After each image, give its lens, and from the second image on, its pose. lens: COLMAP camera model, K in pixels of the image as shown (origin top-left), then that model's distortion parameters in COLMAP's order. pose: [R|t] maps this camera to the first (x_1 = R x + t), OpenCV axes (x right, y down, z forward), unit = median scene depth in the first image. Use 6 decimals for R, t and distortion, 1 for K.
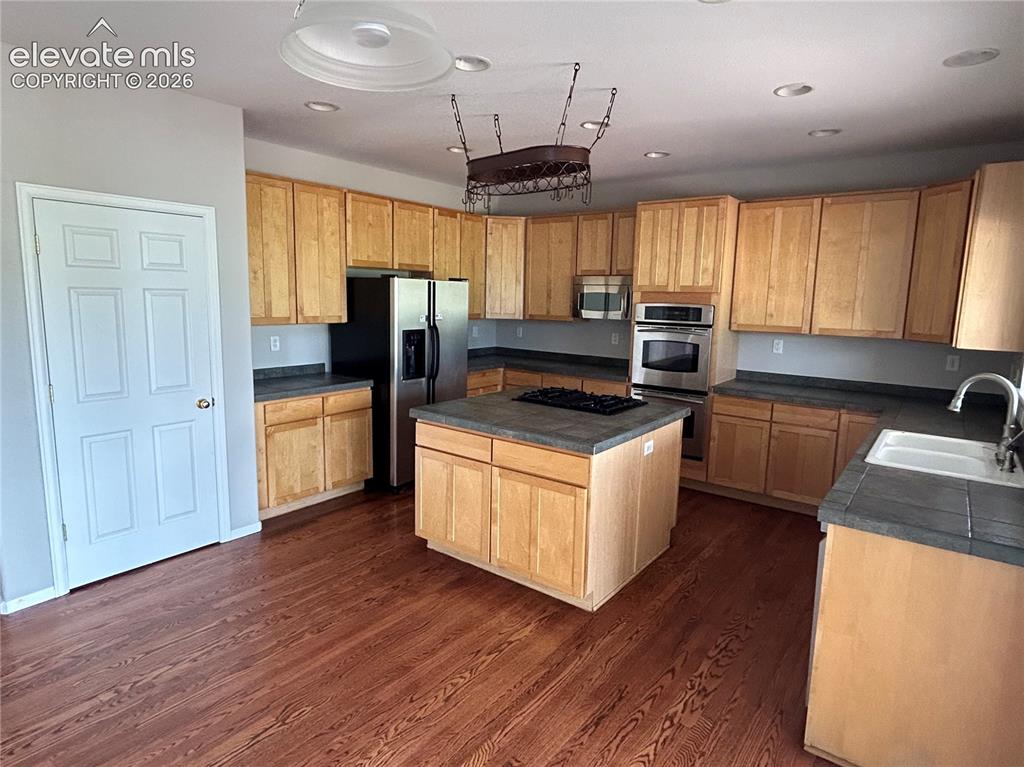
lens RADIAL K [[584.4, 0, 501.7], [0, 584.4, 380.8], [0, 0, 1]] dist [-0.003075, -0.000496]
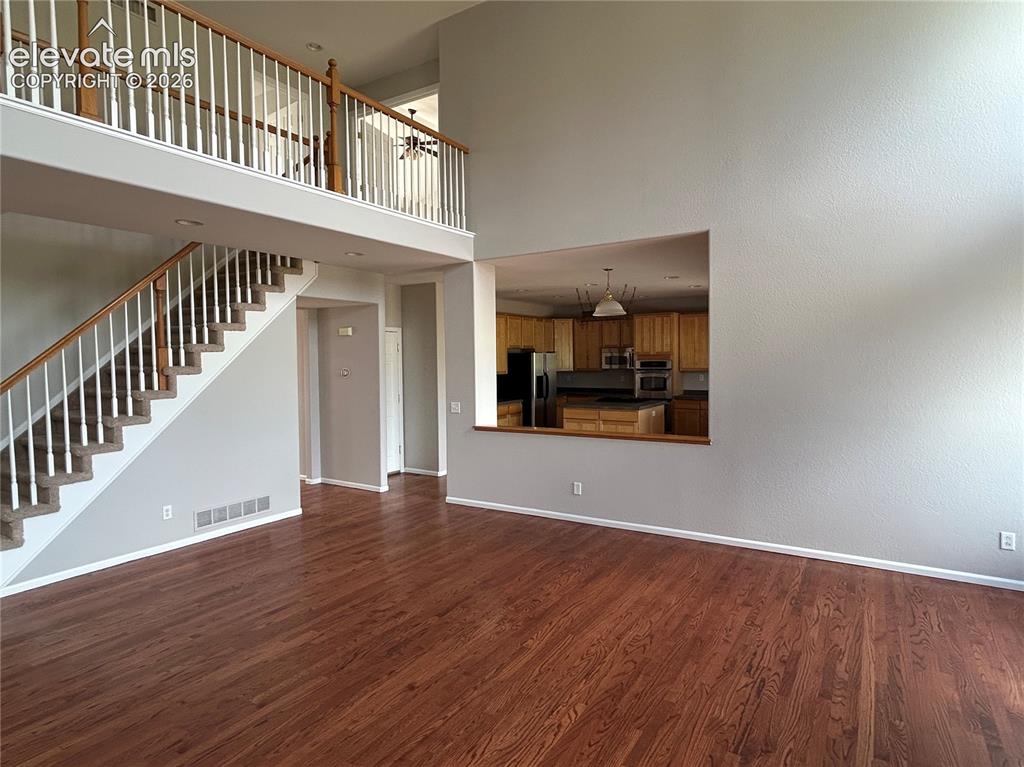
lens RADIAL K [[584.4, 0, 512.7], [0, 584.4, 382.3], [0, 0, 1]] dist [-0.003075, -0.000496]
pose [[0.994568, -0.037945, 0.096927, -0.446831], [0.047825, 0.993661, -0.101734, 0.149127], [-0.092452, 0.105817, 0.990079, -1.112497]]
